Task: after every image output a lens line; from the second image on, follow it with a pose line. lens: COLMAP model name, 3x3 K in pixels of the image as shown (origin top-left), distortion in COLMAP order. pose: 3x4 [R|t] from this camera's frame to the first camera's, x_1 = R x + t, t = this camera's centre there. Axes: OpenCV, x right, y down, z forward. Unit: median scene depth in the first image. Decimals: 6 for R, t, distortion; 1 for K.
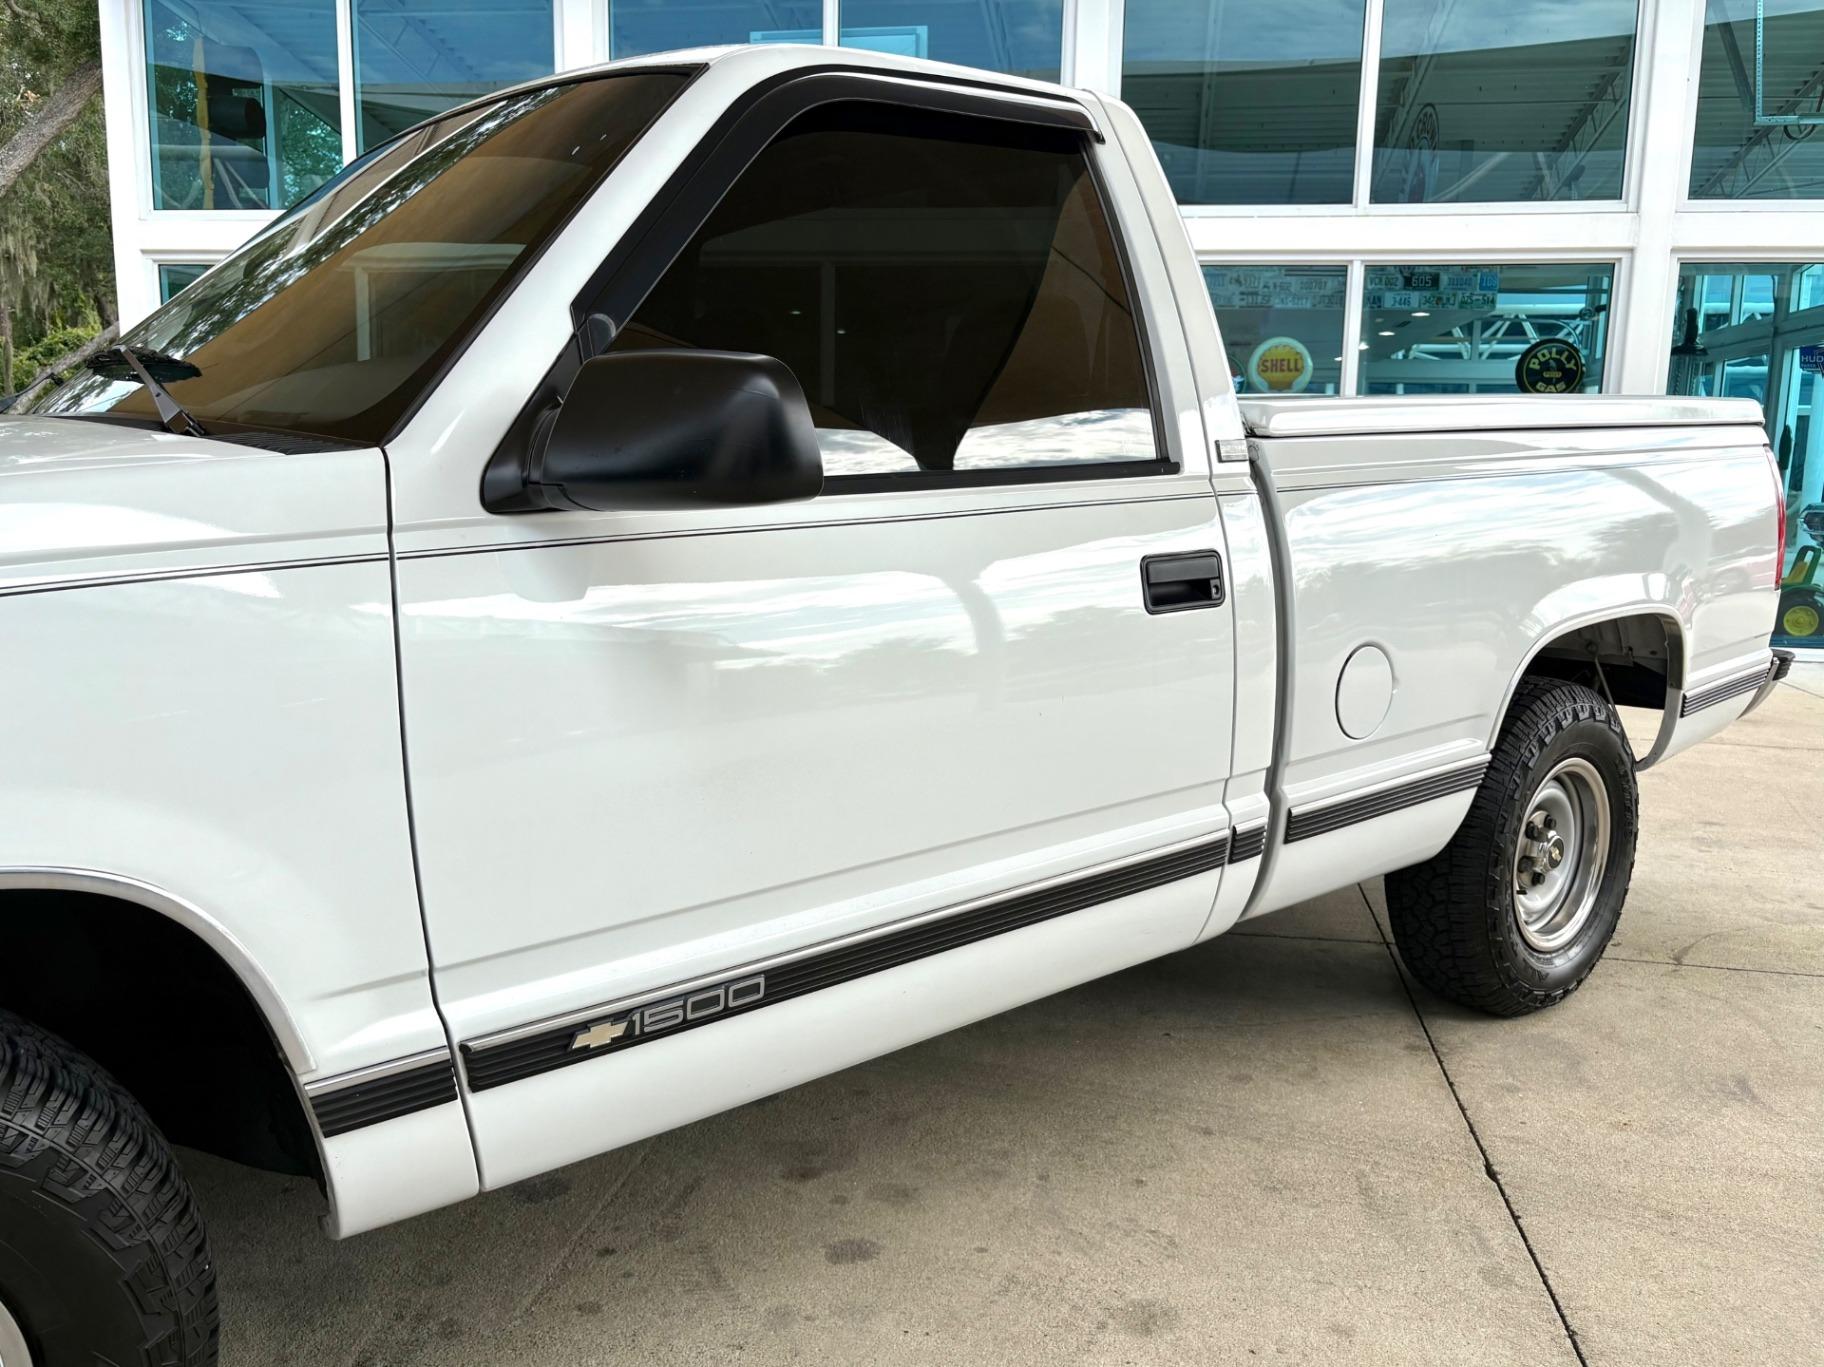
lens RADIAL K [[1413.0, 0, 912.0], [0, 1413.0, 683.5], [0, 0, 1]] dist [0.022966, -0.003712]
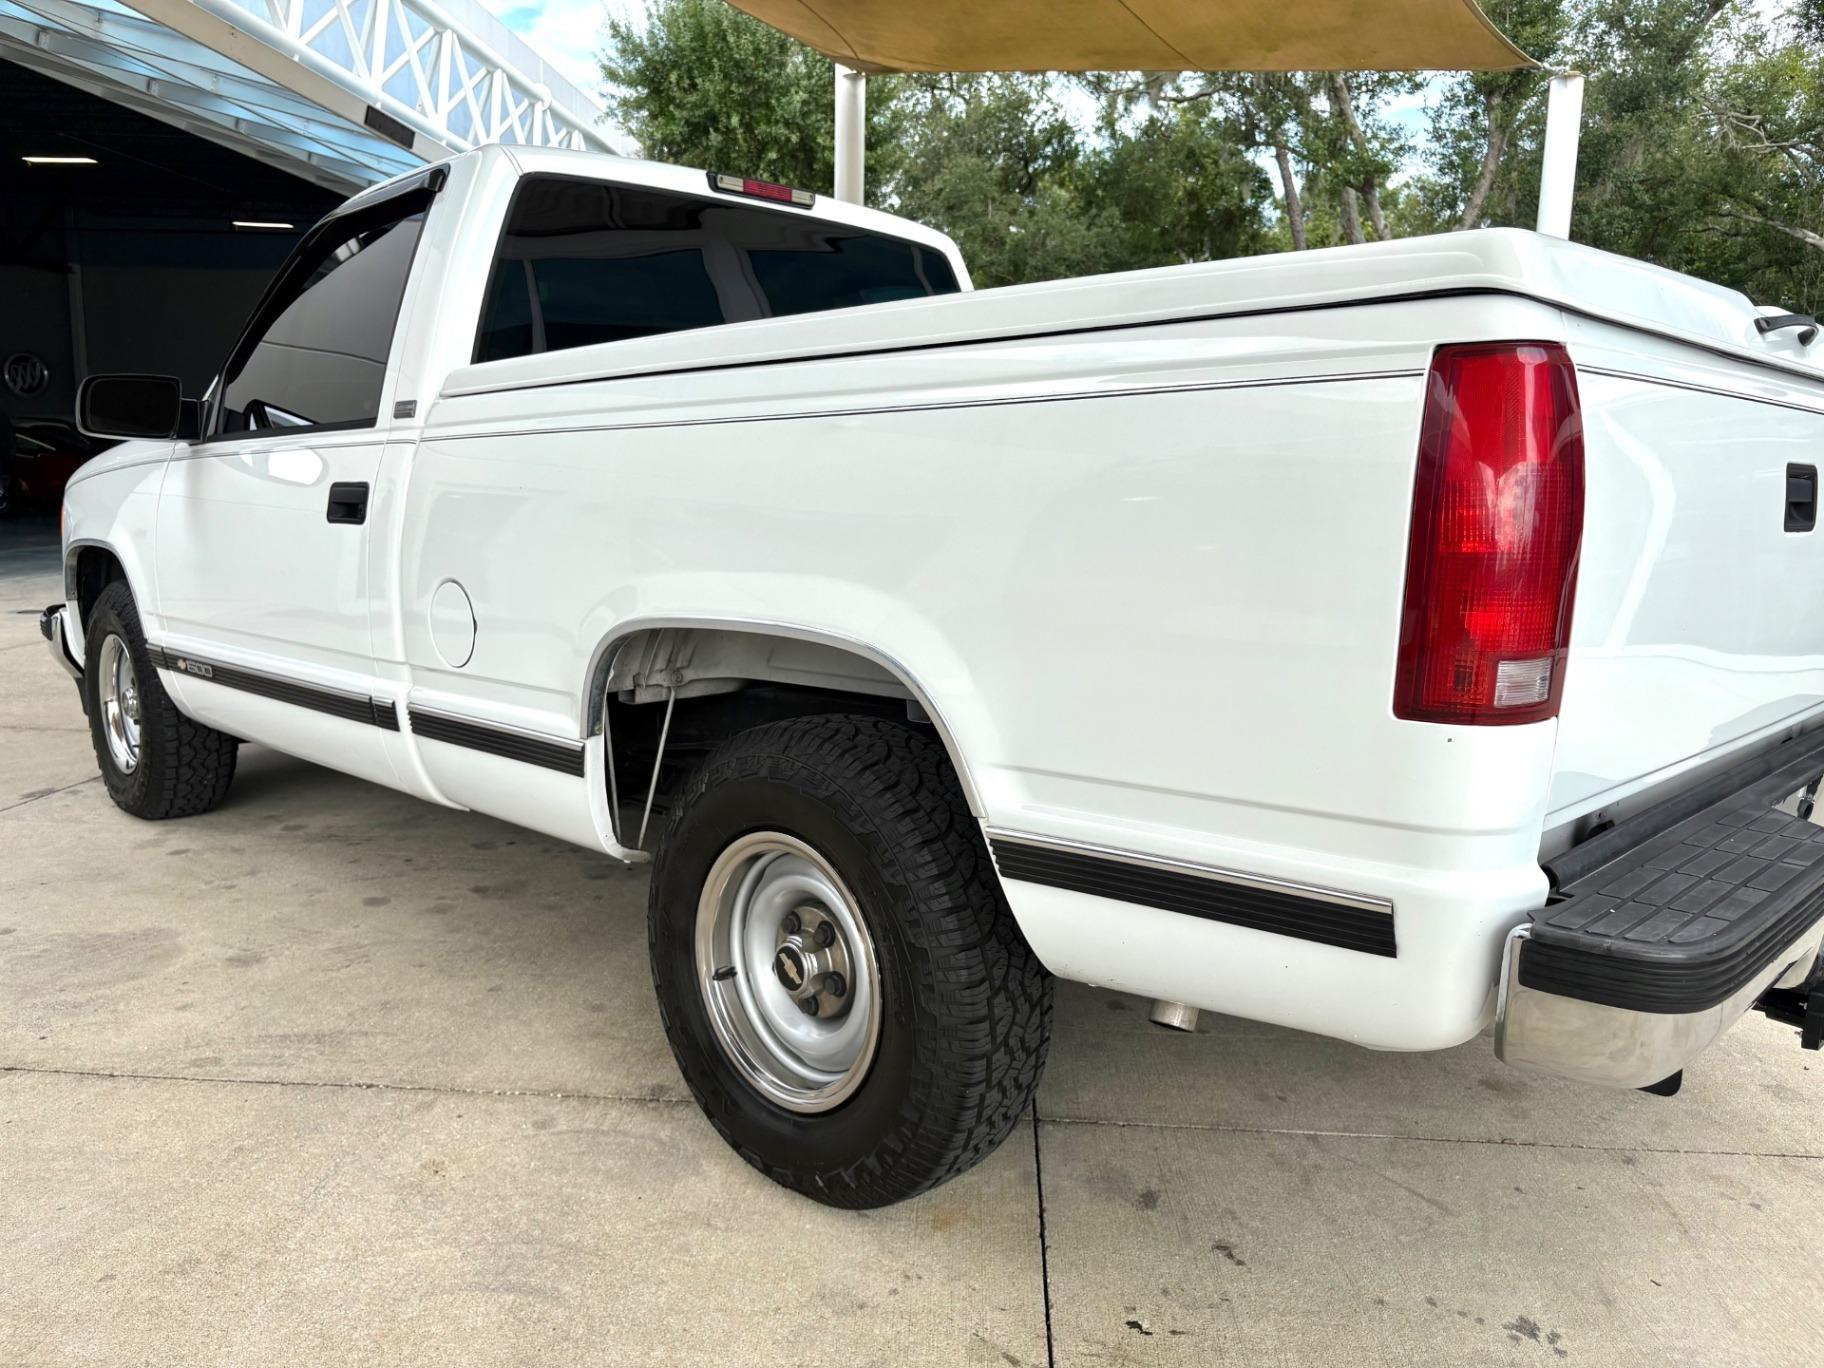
lens RADIAL K [[1413.0, 0, 912.0], [0, 1413.0, 684.0], [0, 0, 1]] dist [0.022966, -0.003712]
pose [[0.103912, 0.149097, -0.983348, 1.268723], [-0.169461, 0.976897, 0.130212, -0.134081], [0.980044, 0.153109, 0.126777, 1.072097]]
